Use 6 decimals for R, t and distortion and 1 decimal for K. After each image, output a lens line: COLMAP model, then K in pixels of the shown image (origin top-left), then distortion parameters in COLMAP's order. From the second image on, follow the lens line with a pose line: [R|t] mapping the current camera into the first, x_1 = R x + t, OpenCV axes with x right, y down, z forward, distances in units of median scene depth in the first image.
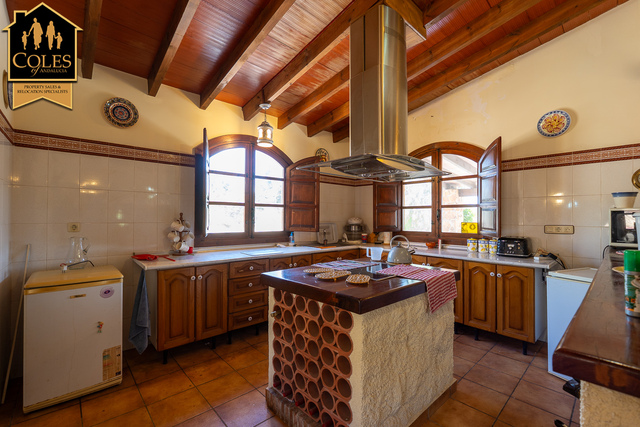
lens RADIAL K [[276.8, 0, 320.0], [0, 276.8, 213.5], [0, 0, 1]] dist [-0.008361, -0.000010]
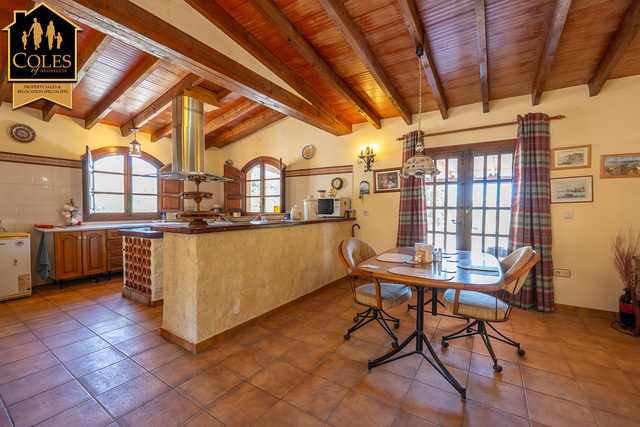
lens RADIAL K [[268.7, 0, 320.0], [0, 268.7, 213.5], [0, 0, 1]] dist [-0.006487, -0.000106]
pose [[0.969680, -0.005450, 0.244319, 0.483875], [-0.004682, 0.999153, 0.040870, 0.012001], [-0.244335, -0.040775, 0.968833, -0.797978]]
